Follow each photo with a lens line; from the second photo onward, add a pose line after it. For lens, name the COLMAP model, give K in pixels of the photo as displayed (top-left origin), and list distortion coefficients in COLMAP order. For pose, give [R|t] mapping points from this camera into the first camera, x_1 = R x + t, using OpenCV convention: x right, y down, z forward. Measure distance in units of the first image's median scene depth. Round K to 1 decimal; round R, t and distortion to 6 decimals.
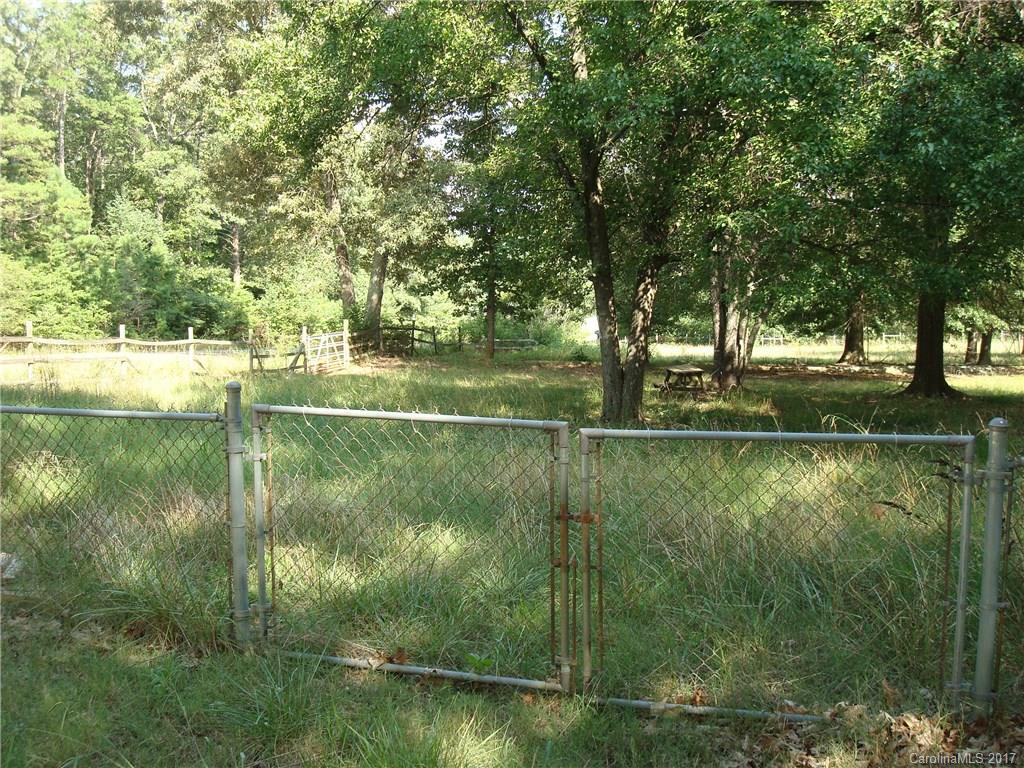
lens RADIAL K [[1076.2, 0, 507.7], [0, 1076.2, 386.2], [0, 0, 1]] dist [-0.089828, 0.000000]
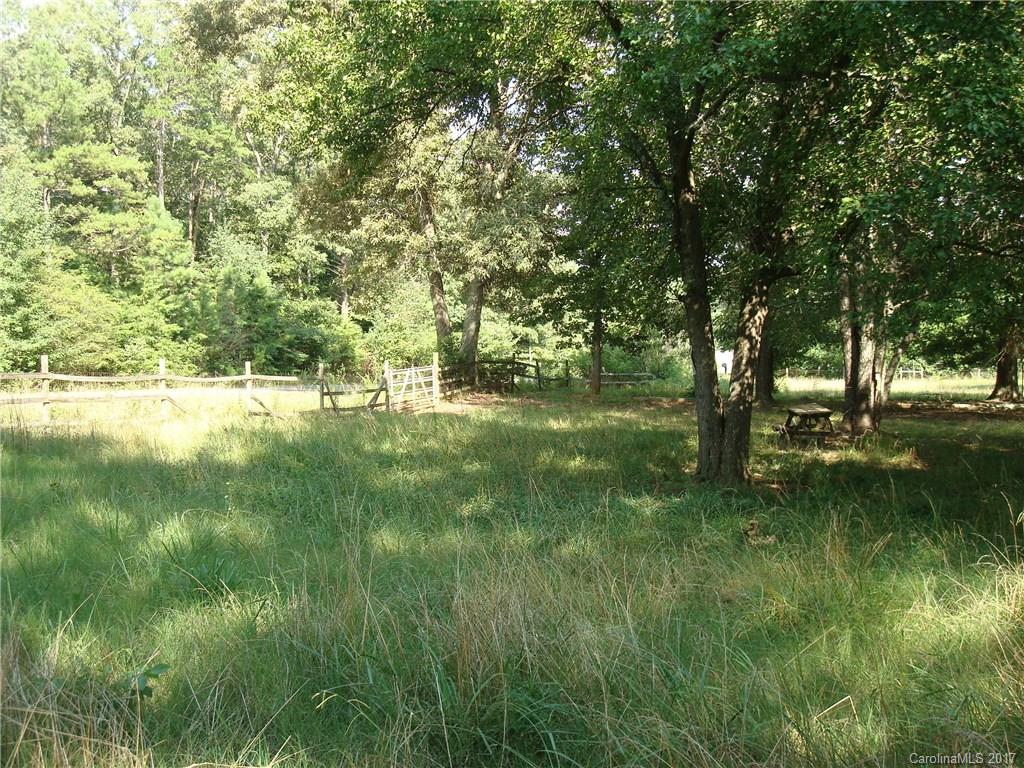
lens RADIAL K [[1076.2, 0, 509.3], [0, 1076.2, 390.7], [0, 0, 1]] dist [-0.089828, 0.000000]
pose [[0.992929, -0.000931, -0.118708, 0.022209], [-0.002282, 0.999635, -0.026929, -0.005170], [0.118689, 0.027009, 0.992564, 0.100397]]
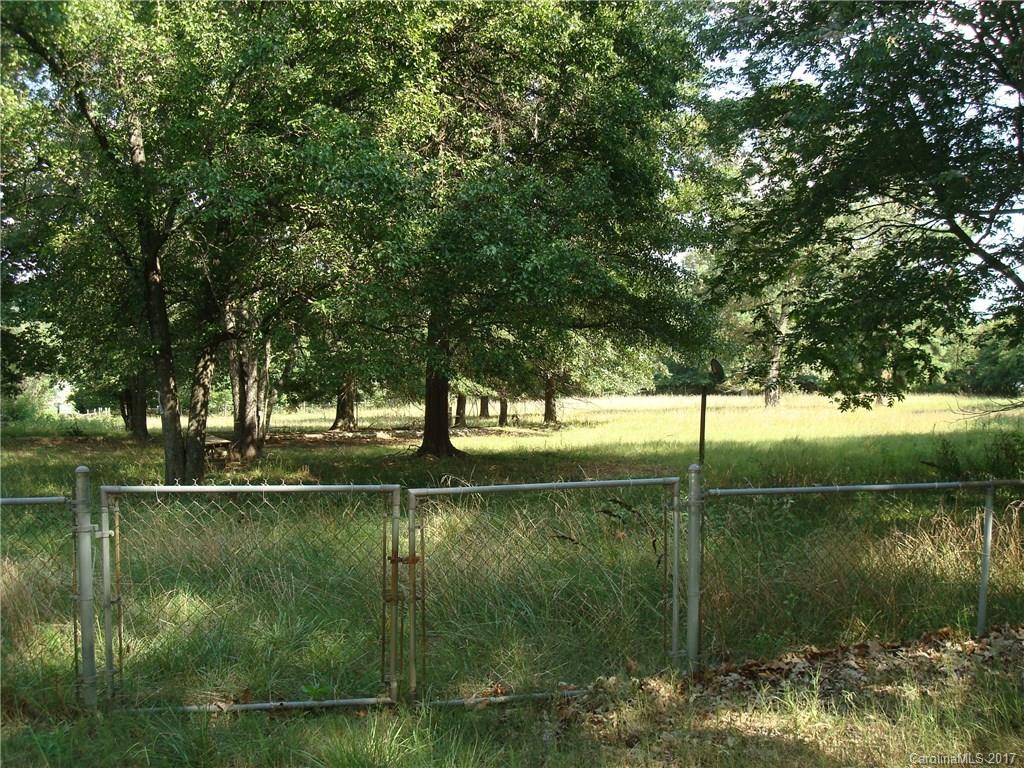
lens RADIAL K [[1076.2, 0, 505.8], [0, 1076.2, 377.4], [0, 0, 1]] dist [-0.089828, 0.000000]
pose [[0.879479, -0.010734, 0.475816, -0.054006], [0.045125, 0.997122, -0.060914, -0.001307], [-0.473793, 0.075044, 0.877433, -0.022999]]
